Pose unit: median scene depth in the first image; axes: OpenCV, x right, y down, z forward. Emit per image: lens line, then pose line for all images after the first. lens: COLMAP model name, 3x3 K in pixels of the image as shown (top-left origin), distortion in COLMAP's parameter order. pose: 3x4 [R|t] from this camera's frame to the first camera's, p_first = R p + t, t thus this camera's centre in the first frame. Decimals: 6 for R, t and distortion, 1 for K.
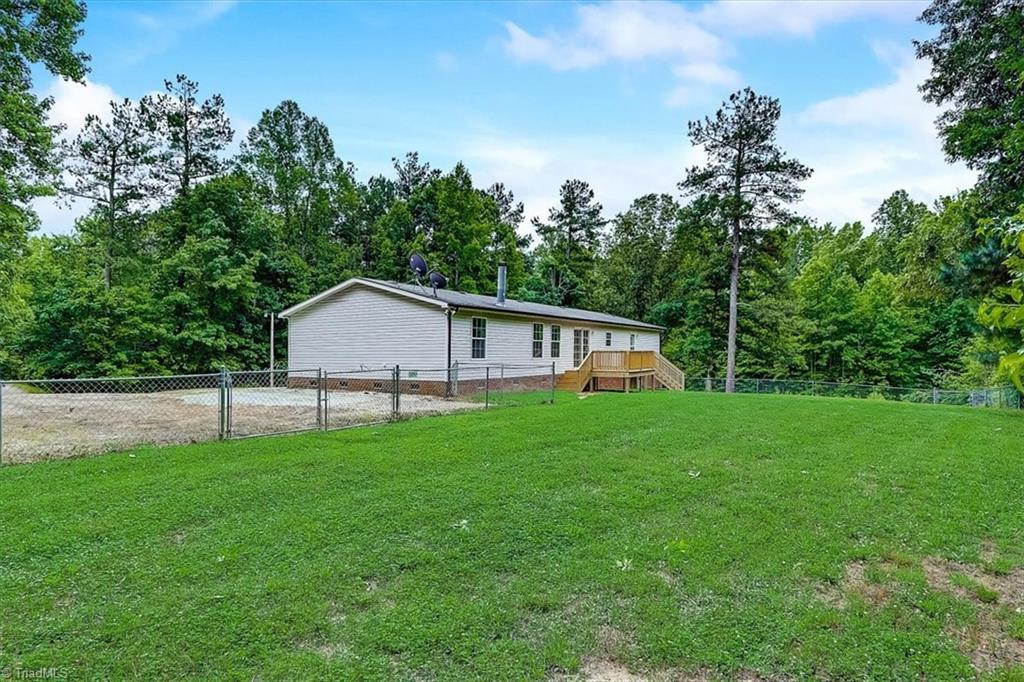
lens RADIAL K [[488.0, 0, 509.6], [0, 488.0, 347.2], [0, 0, 1]] dist [0.001308, 0.000022]
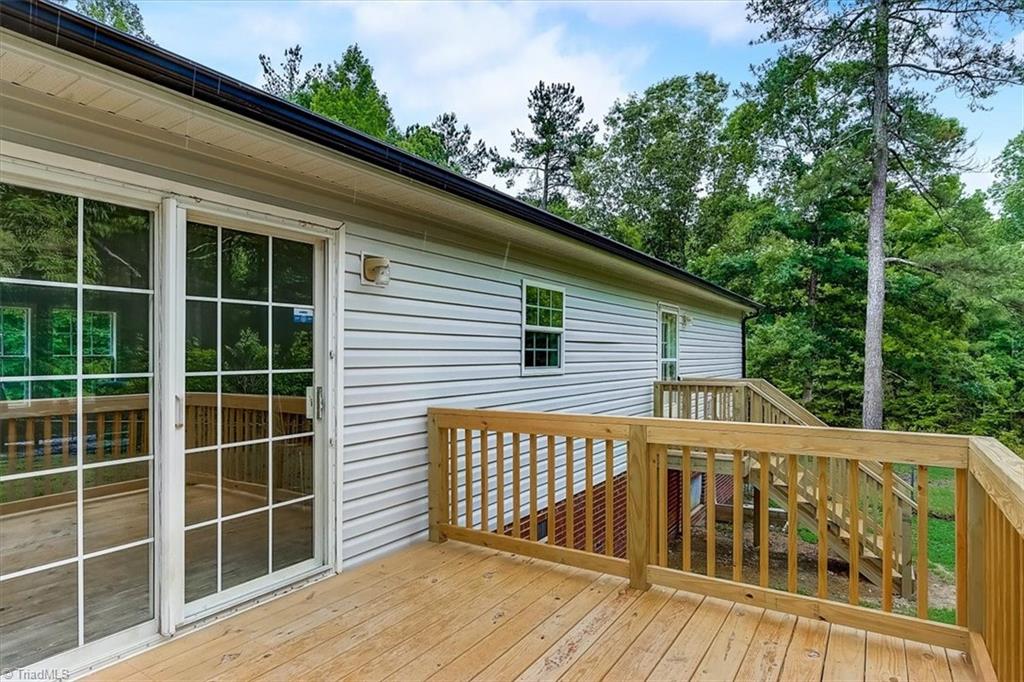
lens RADIAL K [[471.1, 0, 506.4], [0, 471.1, 350.1], [0, 0, 1]] dist [-0.022661, 0.000912]
pose [[0.999120, -0.005258, -0.041603, 0.097143], [0.005124, 0.999981, -0.003322, -0.003889], [0.041620, 0.003106, 0.999129, 0.404807]]
